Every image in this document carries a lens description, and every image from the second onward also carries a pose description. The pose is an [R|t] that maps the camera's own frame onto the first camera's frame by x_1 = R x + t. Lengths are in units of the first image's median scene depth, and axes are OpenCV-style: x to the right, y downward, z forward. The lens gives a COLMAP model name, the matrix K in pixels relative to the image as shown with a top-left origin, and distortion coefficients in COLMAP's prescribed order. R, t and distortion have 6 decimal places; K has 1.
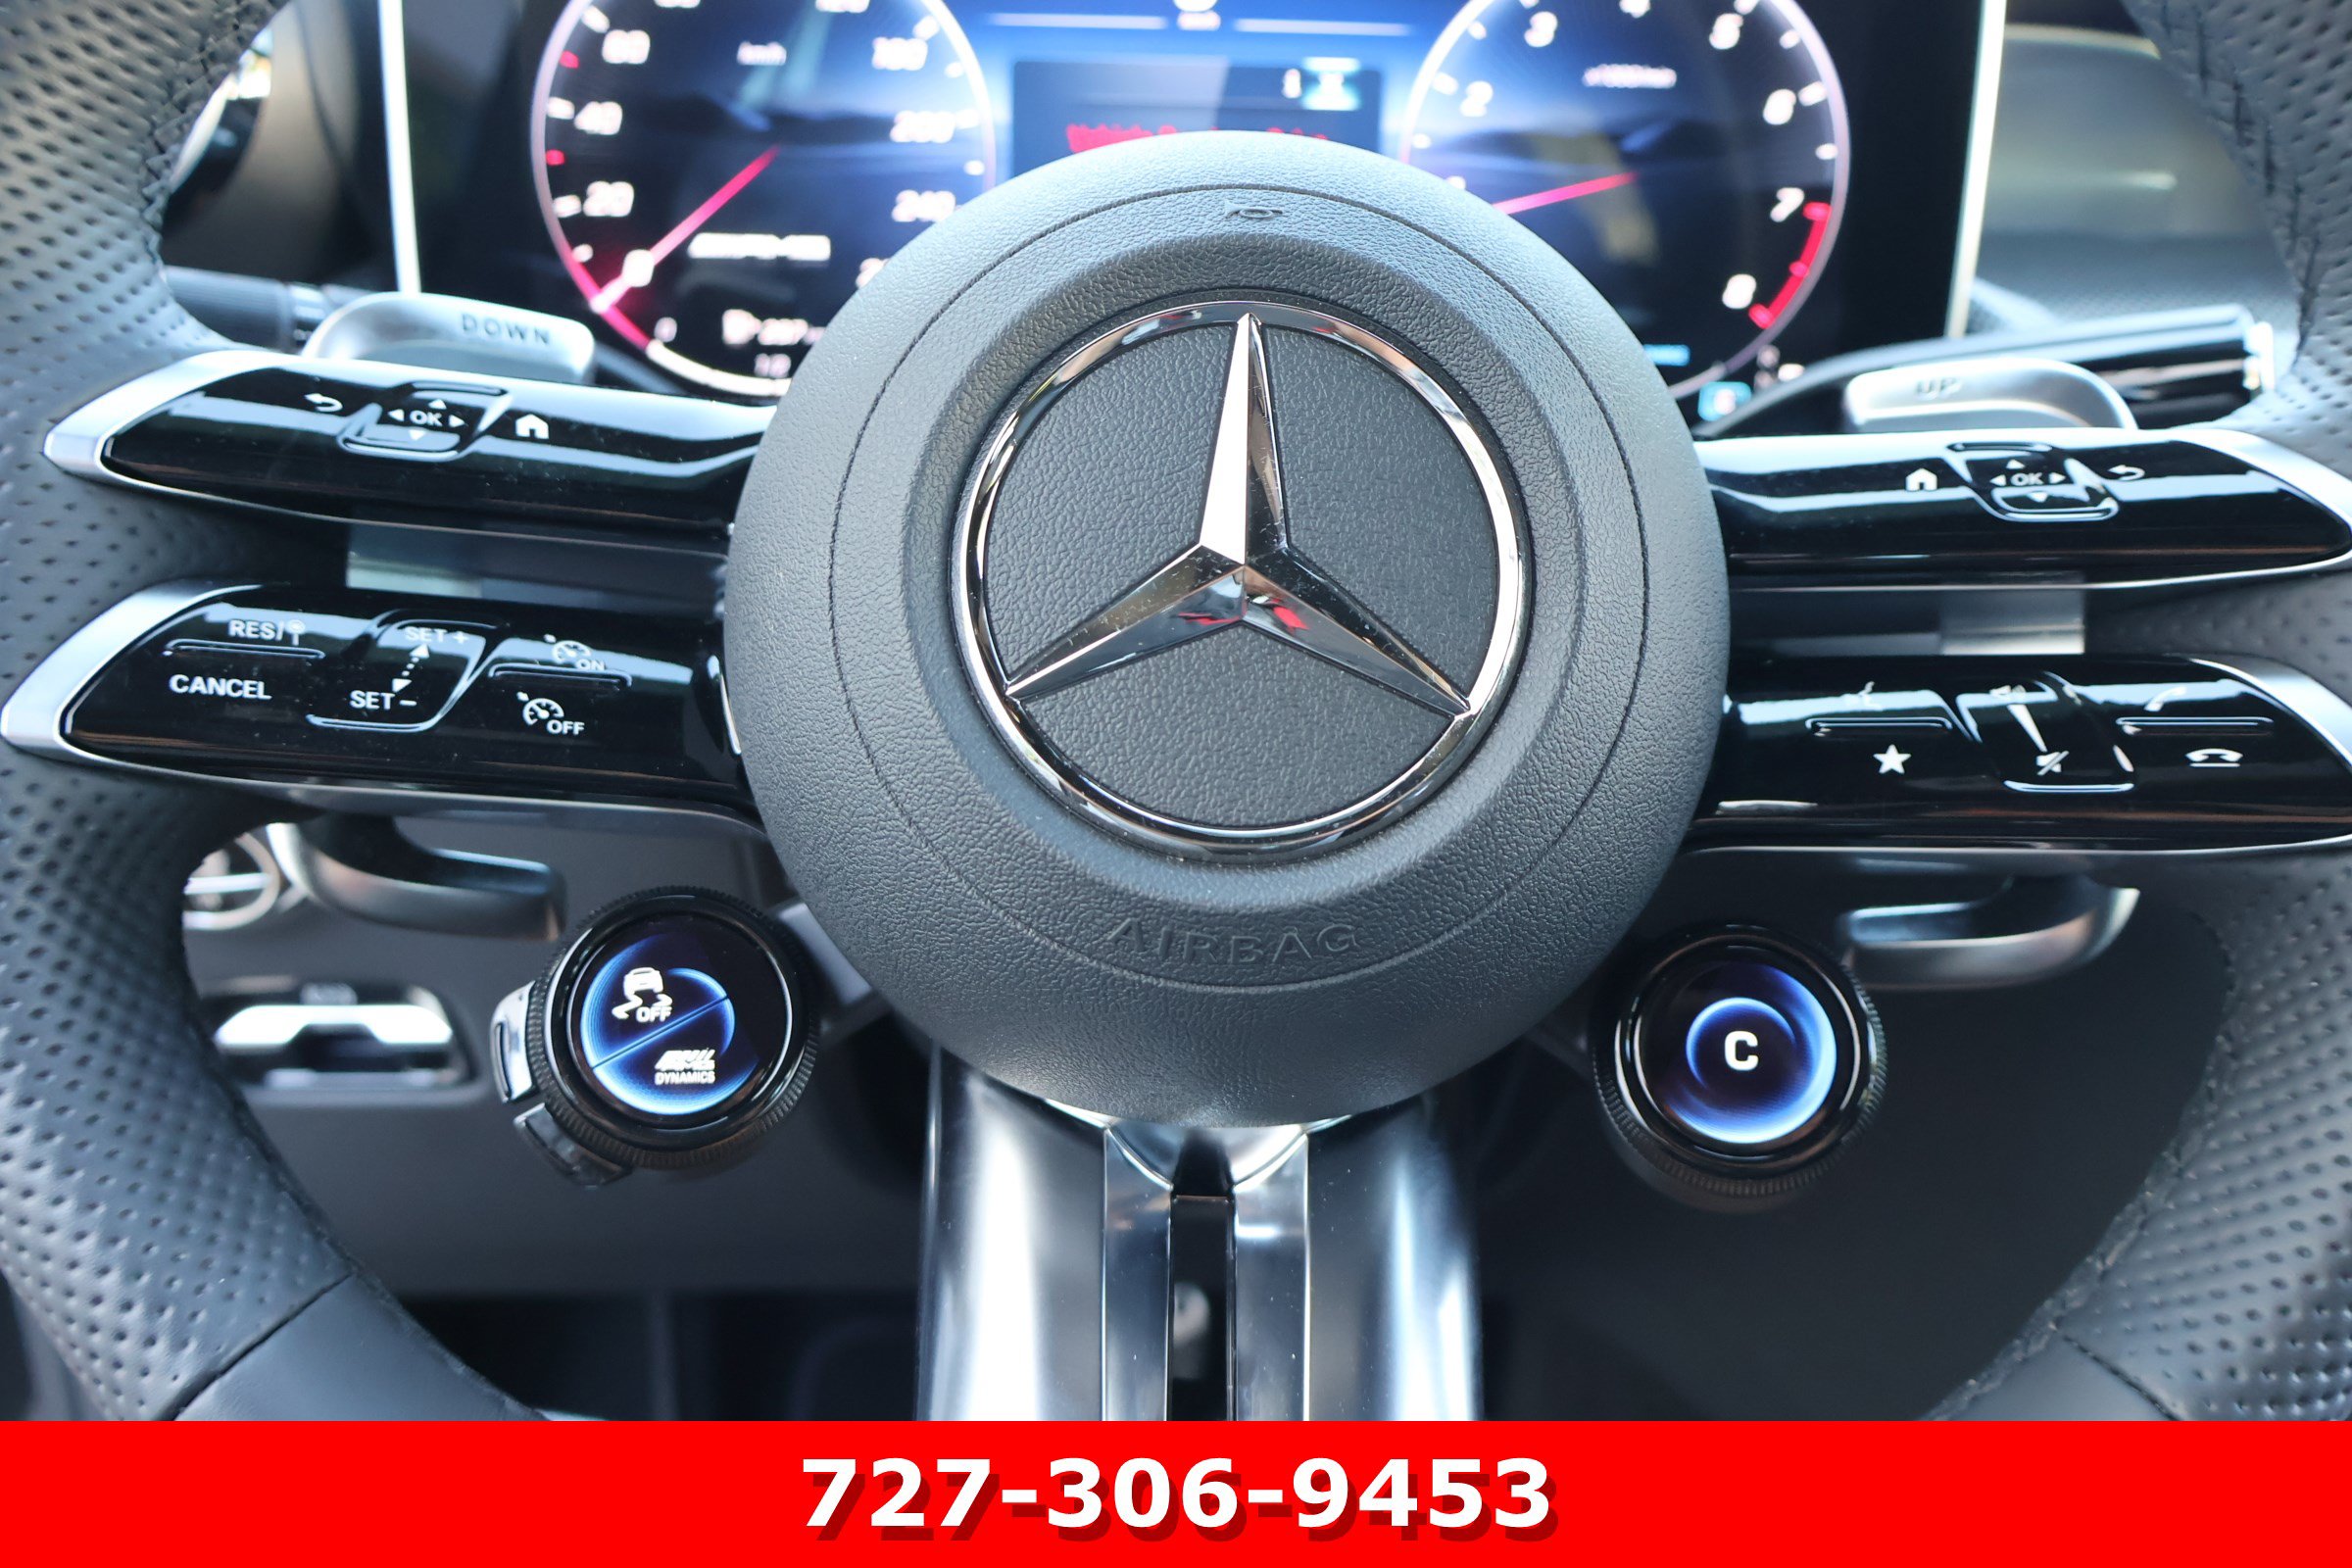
lens RADIAL K [[2062.0, 0, 1169.1], [0, 2062.0, 792.2], [0, 0, 1]] dist [0.000825, 0.039112]
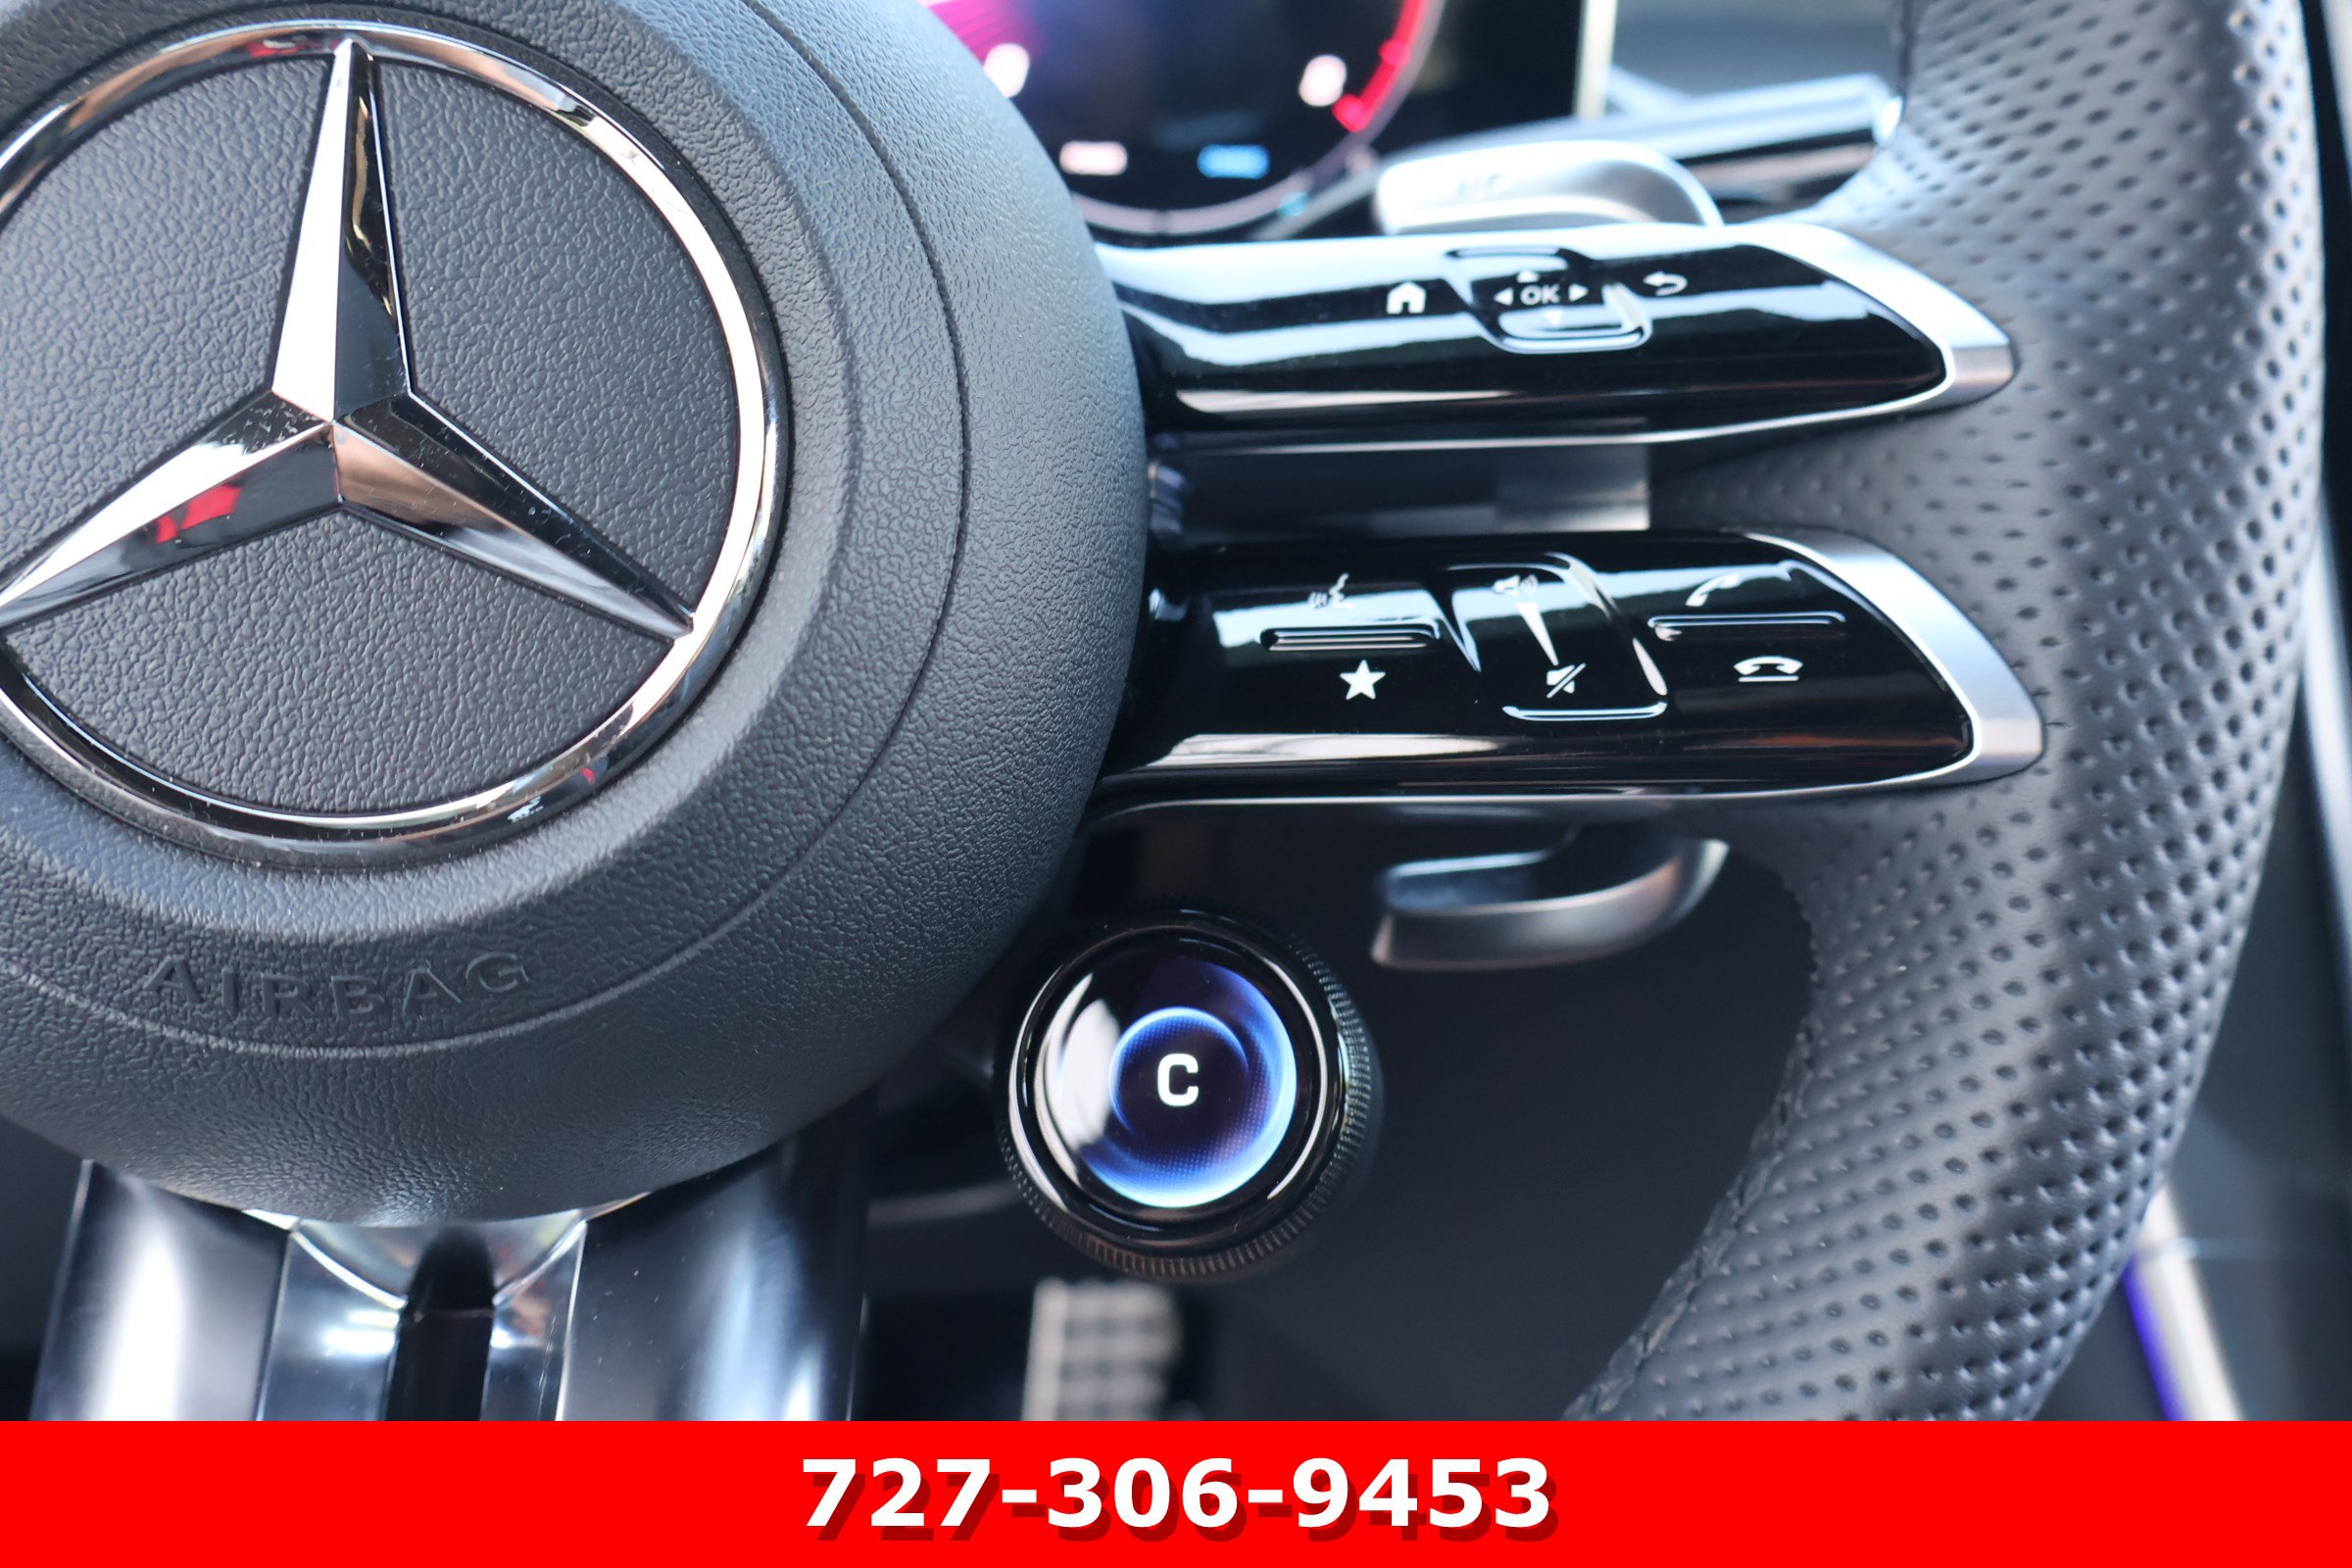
lens RADIAL K [[2212.6, 0, 1178.6], [0, 2212.6, 787.6], [0, 0, 1]] dist [0.035336, 0.000000]
pose [[0.994287, -0.030486, 0.102296, 0.210935], [0.025878, 0.998603, 0.046076, -0.016196], [-0.103558, -0.043166, 0.993686, 0.230499]]
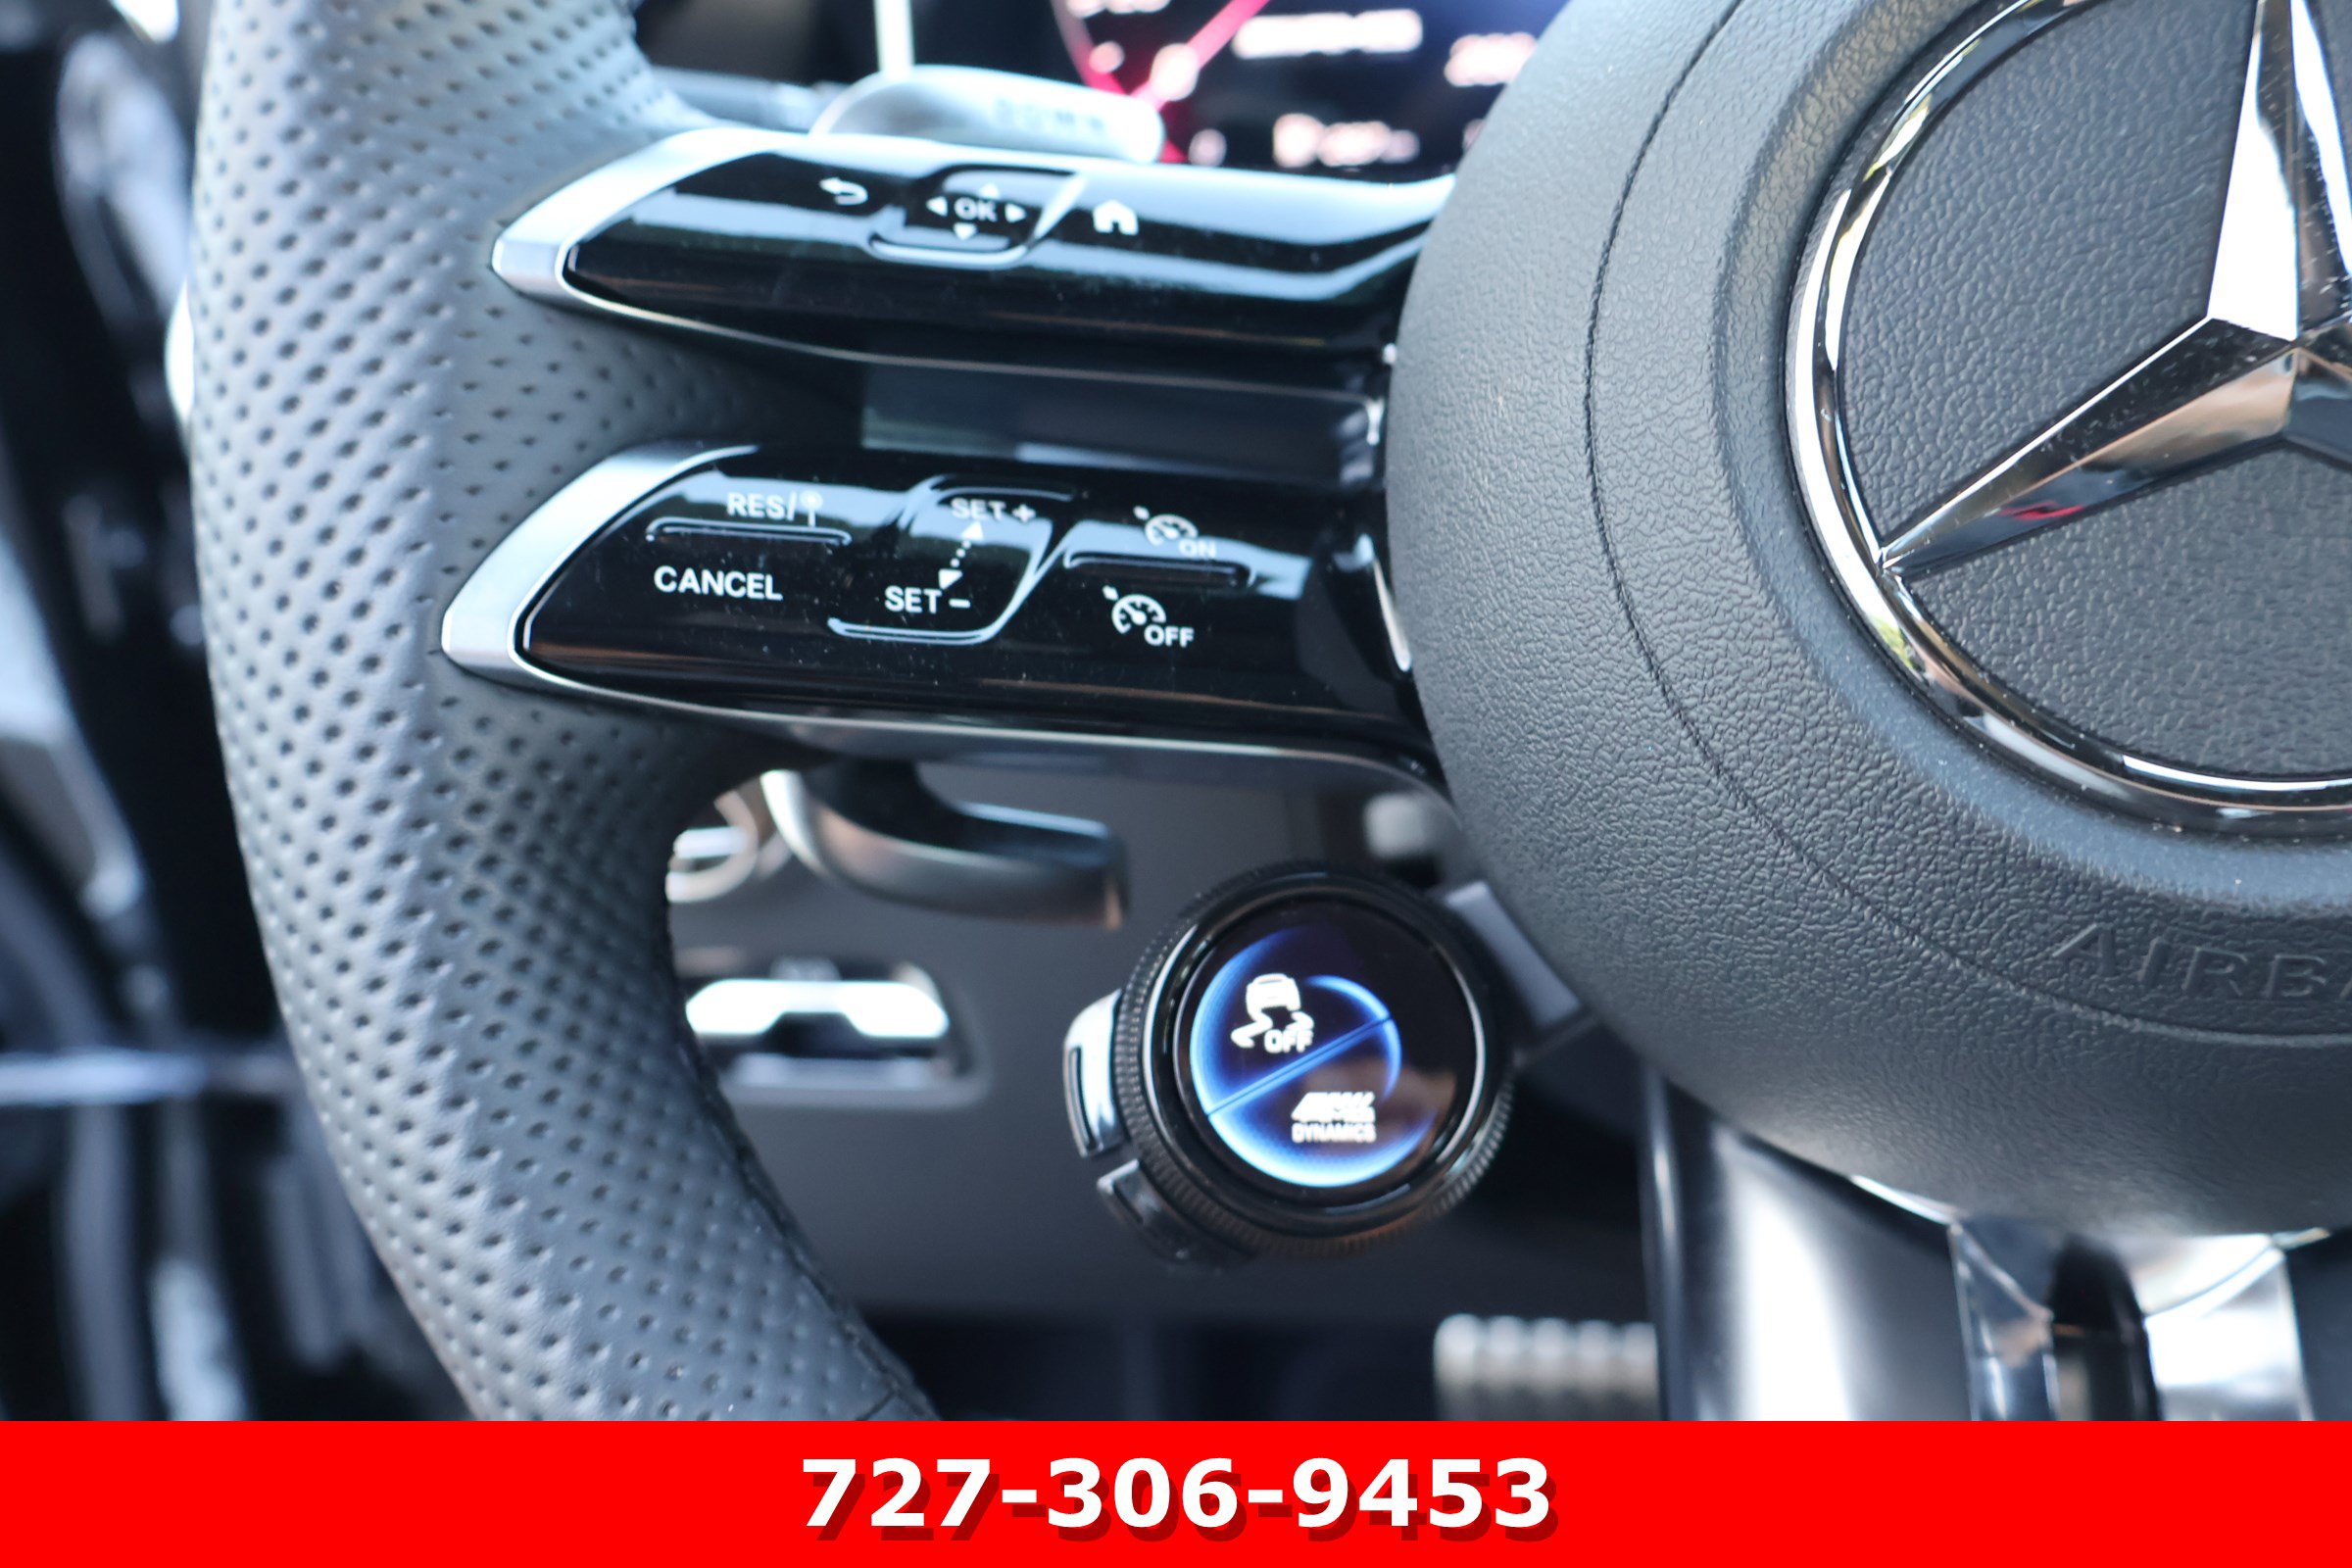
lens RADIAL K [[2212.6, 0, 1186.7], [0, 2212.6, 790.3], [0, 0, 1]] dist [0.035336, 0.000000]
pose [[0.980715, 0.001378, -0.195437, -0.142300], [0.003272, 0.999719, 0.023471, 0.003870], [0.195414, -0.023658, 0.980435, 0.261322]]
